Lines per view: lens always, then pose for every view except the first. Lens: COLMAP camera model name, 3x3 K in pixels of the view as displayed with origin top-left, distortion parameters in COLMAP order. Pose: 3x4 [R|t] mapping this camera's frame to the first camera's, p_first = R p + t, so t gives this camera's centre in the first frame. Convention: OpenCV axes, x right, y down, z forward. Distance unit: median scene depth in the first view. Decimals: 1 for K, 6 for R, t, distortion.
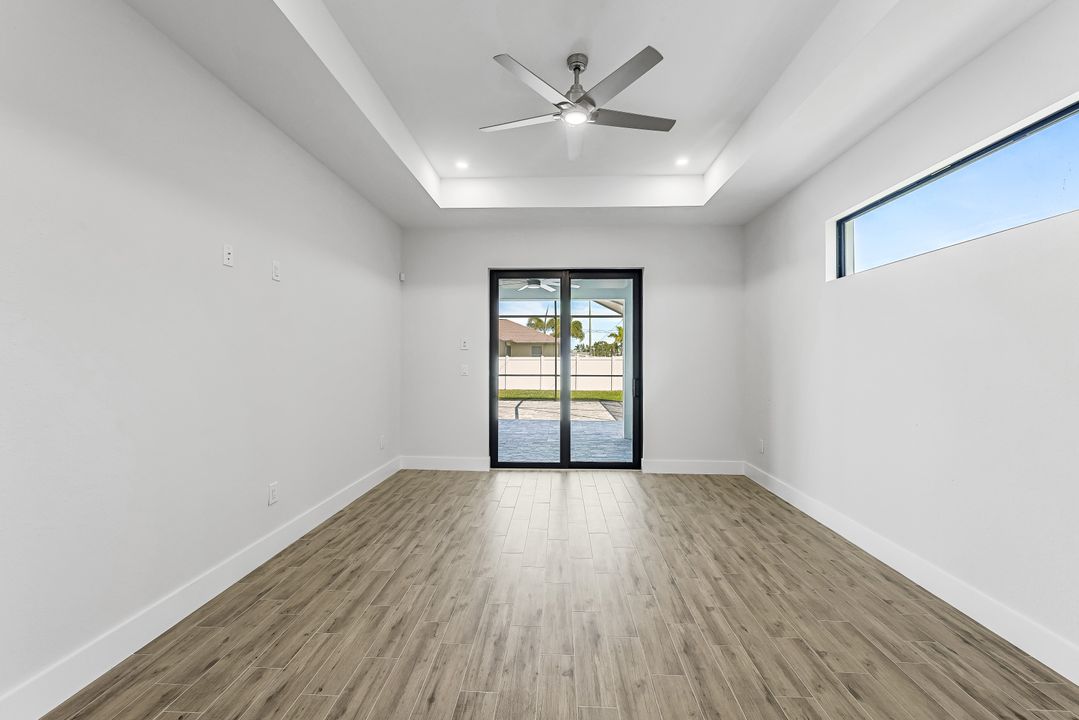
lens RADIAL K [[435.3, 0, 541.2], [0, 435.3, 356.0], [0, 0, 1]] dist [0.001101, 0.000604]
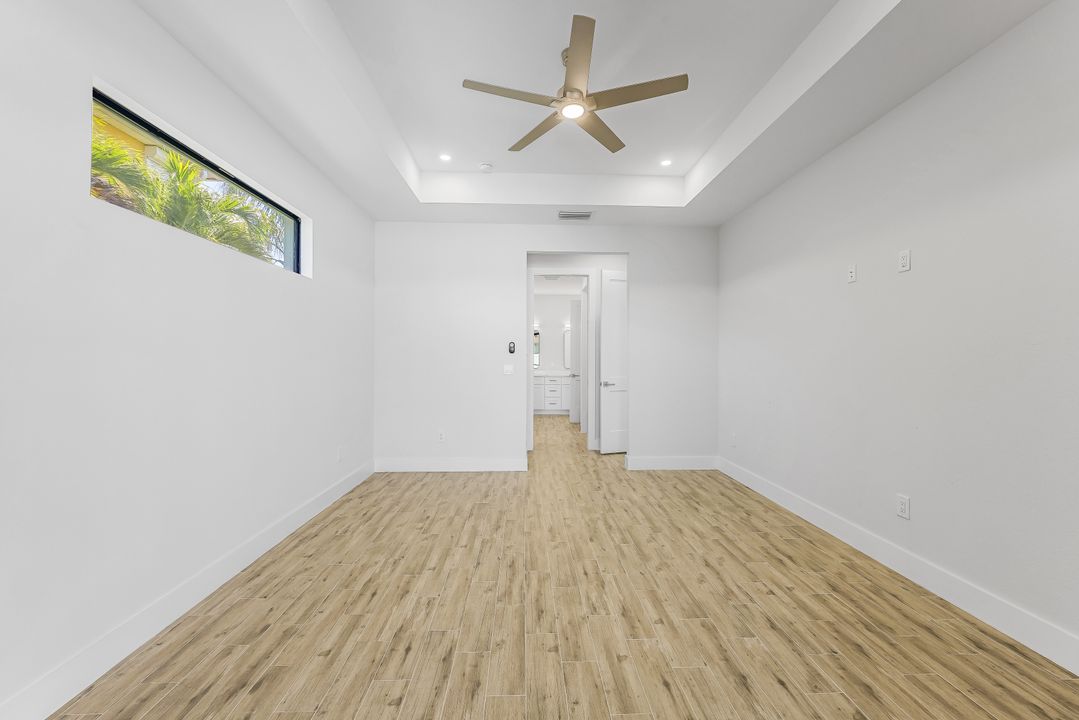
lens RADIAL K [[435.3, 0, 539.2], [0, 435.3, 359.6], [0, 0, 1]] dist [0.001101, 0.000604]
pose [[-0.996866, -0.005646, -0.078910, 0.223822], [-0.005427, 0.999981, -0.002991, 0.017770], [0.078925, -0.002553, -0.996877, 1.935561]]
